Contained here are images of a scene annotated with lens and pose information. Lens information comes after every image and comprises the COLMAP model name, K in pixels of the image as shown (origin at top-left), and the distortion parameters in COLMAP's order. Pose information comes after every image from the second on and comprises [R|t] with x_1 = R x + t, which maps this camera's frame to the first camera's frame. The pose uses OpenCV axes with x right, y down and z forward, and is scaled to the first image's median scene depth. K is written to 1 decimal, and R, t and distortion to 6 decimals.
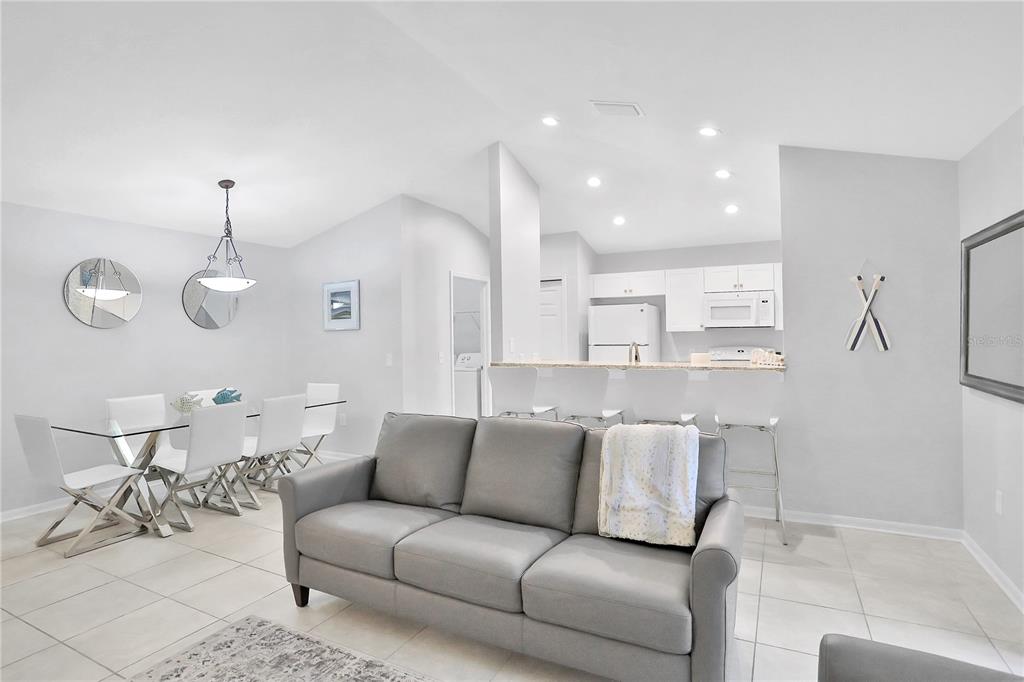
lens RADIAL K [[533.5, 0, 510.2], [0, 533.5, 335.1], [0, 0, 1]] dist [-0.075752, 0.037199]
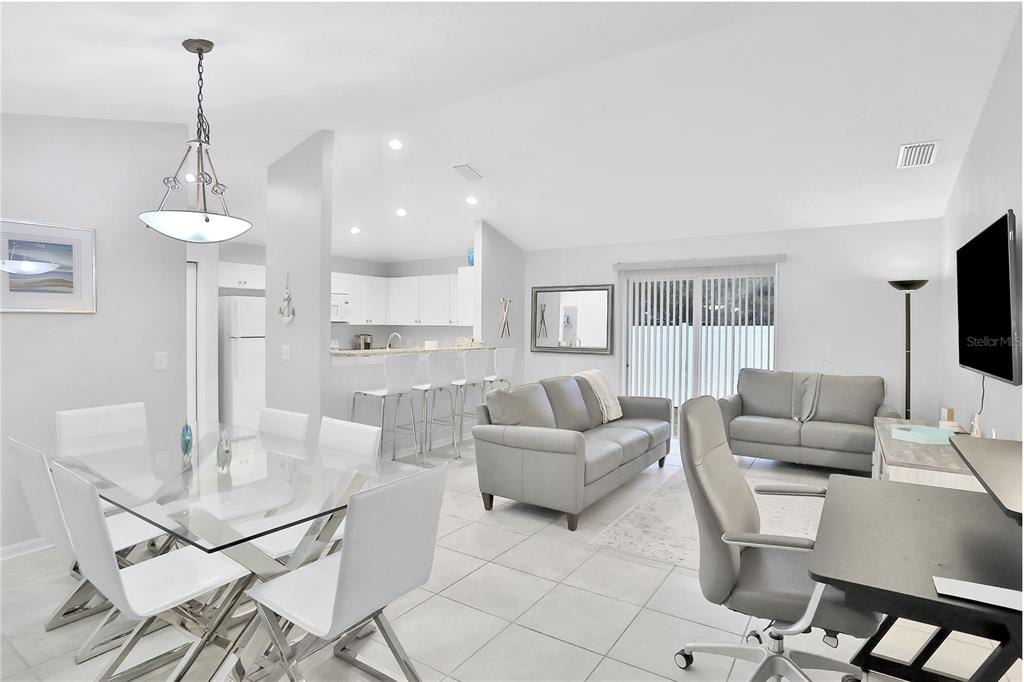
lens RADIAL K [[533.5, 0, 510.2], [0, 533.5, 335.1], [0, 0, 1]] dist [-0.075752, 0.037199]
pose [[0.109147, -0.003335, 0.994020, -0.751570], [-0.006247, 0.999972, 0.004041, 0.008253], [-0.994006, -0.006651, 0.109123, 0.434619]]
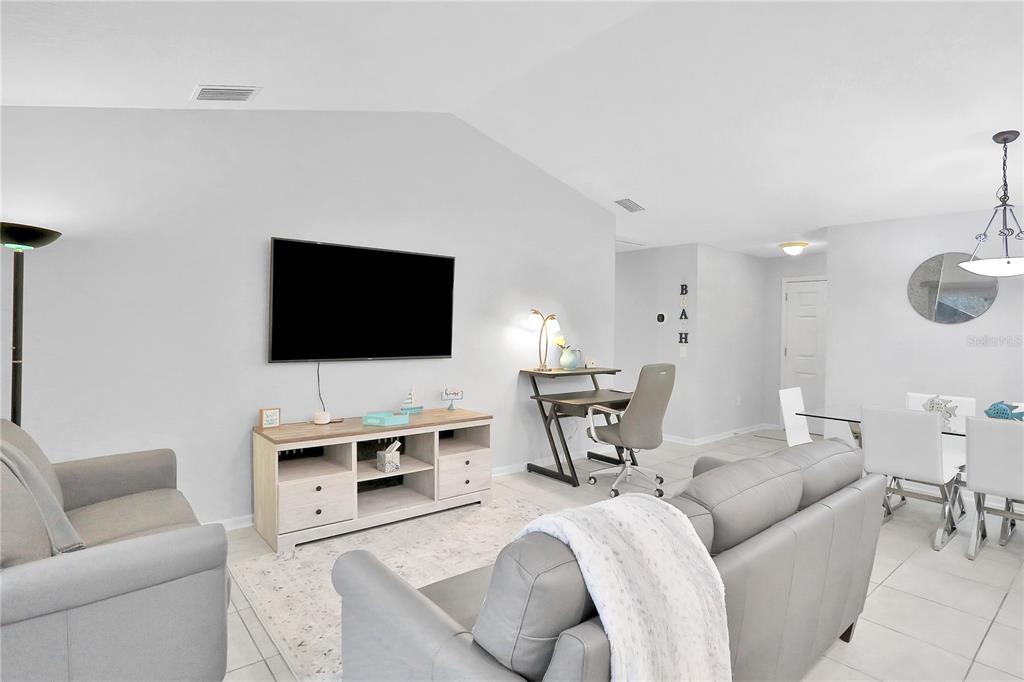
lens RADIAL K [[533.5, 0, 510.2], [0, 533.5, 335.1], [0, 0, 1]] dist [-0.075752, 0.037199]
pose [[-0.399163, 0.017885, -0.916705, 0.321720], [-0.015780, 0.999528, 0.026372, -0.006608], [0.916744, 0.024992, -0.398693, 0.450921]]
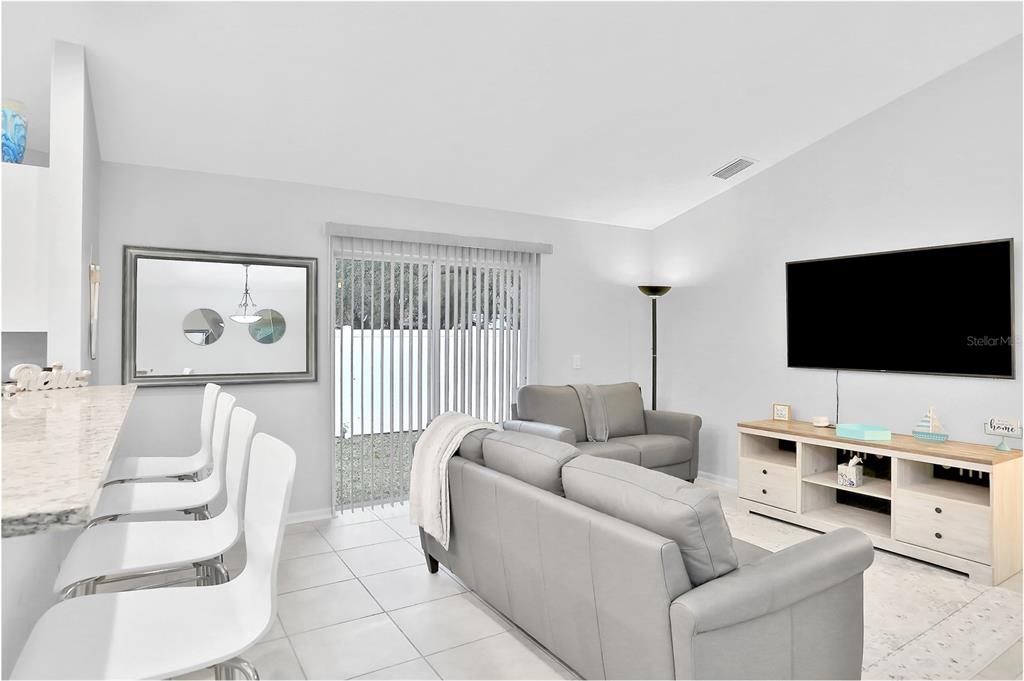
lens RADIAL K [[576.2, 0, 512.0], [0, 576.2, 340.5], [0, 0, 1]] dist [-0.045812, 0.001443]
pose [[-0.856107, 0.001482, 0.516797, -0.176441], [0.007160, 0.999934, 0.008994, -0.000748], [-0.516749, 0.011401, -0.856061, 0.805553]]
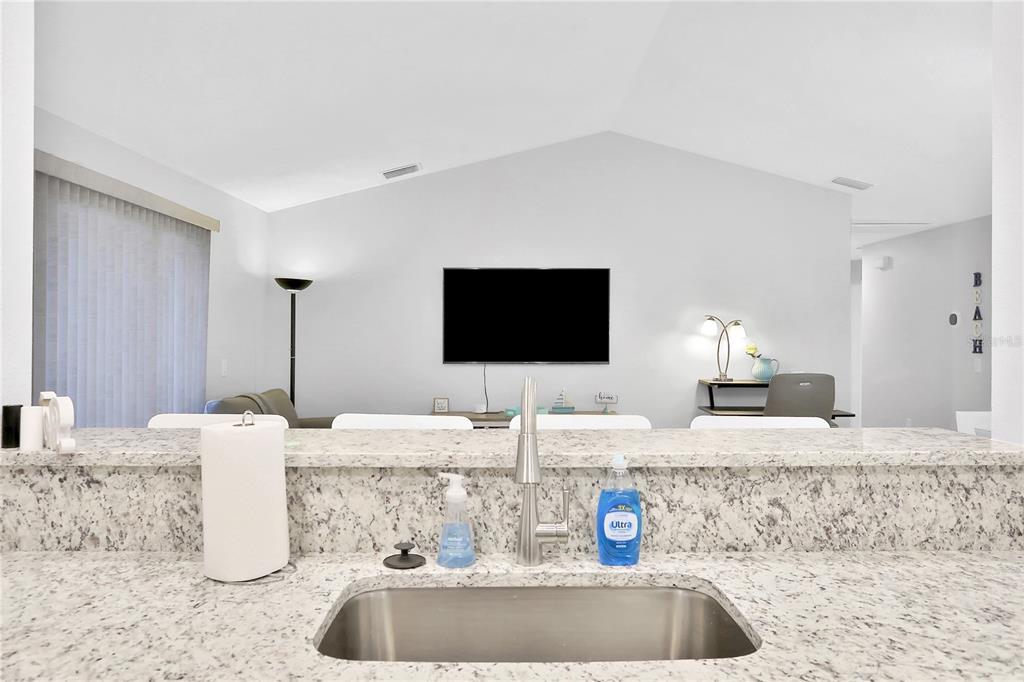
lens RADIAL K [[717.0, 0, 512.0], [0, 717.0, 341.0], [0, 0, 1]] dist [-0.060150, 0.063190]
pose [[-0.886455, 0.011799, -0.462664, 0.287535], [0.003806, 0.999827, 0.018206, -0.007399], [0.462799, 0.014378, -0.886347, 0.936133]]
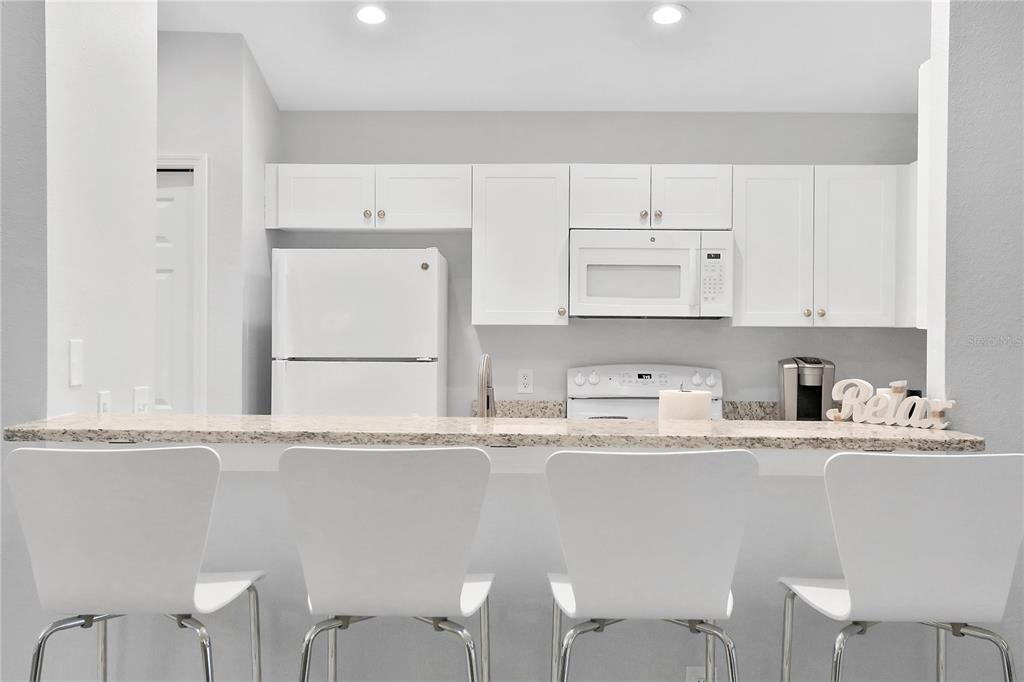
lens RADIAL K [[1105.8, 0, 512.0], [0, 1105.8, 341.0], [0, 0, 1]] dist [-0.007266, 0.004022]
pose [[0.890654, 0.010788, 0.454553, -0.047901], [-0.016055, 0.999841, 0.007730, -0.001533], [-0.454397, -0.014183, 0.890686, 0.285777]]
